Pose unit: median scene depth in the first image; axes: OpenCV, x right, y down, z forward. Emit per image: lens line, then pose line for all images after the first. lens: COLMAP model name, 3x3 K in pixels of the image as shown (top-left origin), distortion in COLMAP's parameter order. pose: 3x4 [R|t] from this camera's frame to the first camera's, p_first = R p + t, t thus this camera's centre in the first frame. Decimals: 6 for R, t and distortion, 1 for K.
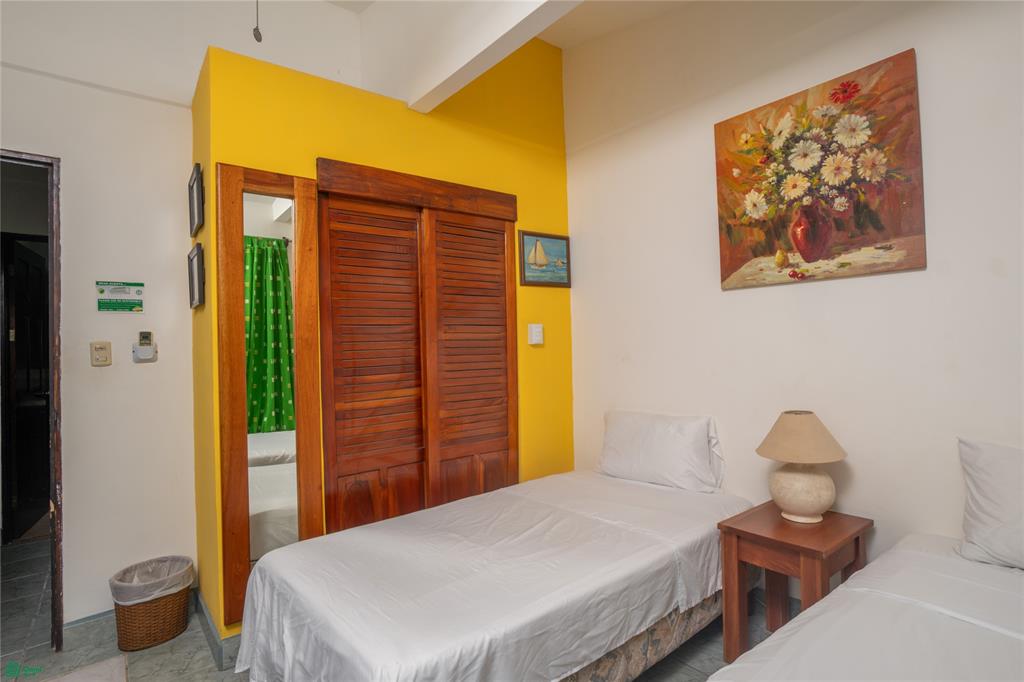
lens RADIAL K [[491.9, 0, 512.0], [0, 491.9, 341.0], [0, 0, 1]] dist [-0.068215, 0.025058]
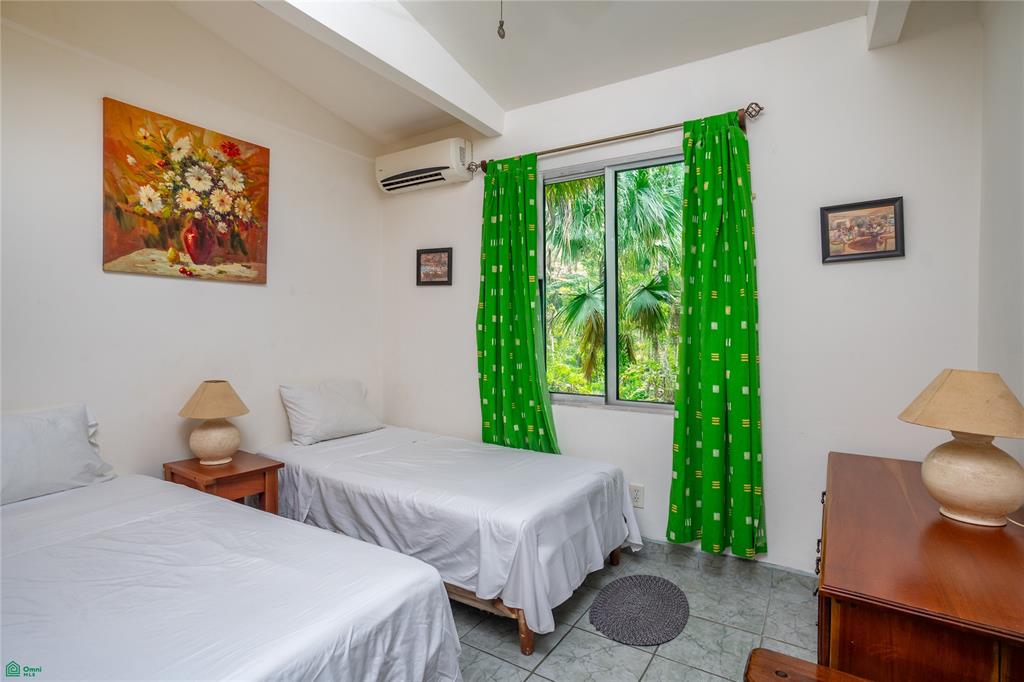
lens RADIAL K [[491.9, 0, 512.0], [0, 491.9, 341.0], [0, 0, 1]] dist [-0.068215, 0.025058]
pose [[-0.308870, 0.012466, 0.951023, -0.819635], [-0.004860, 0.999880, -0.014685, 0.051380], [-0.951092, -0.009158, -0.308772, 0.593931]]
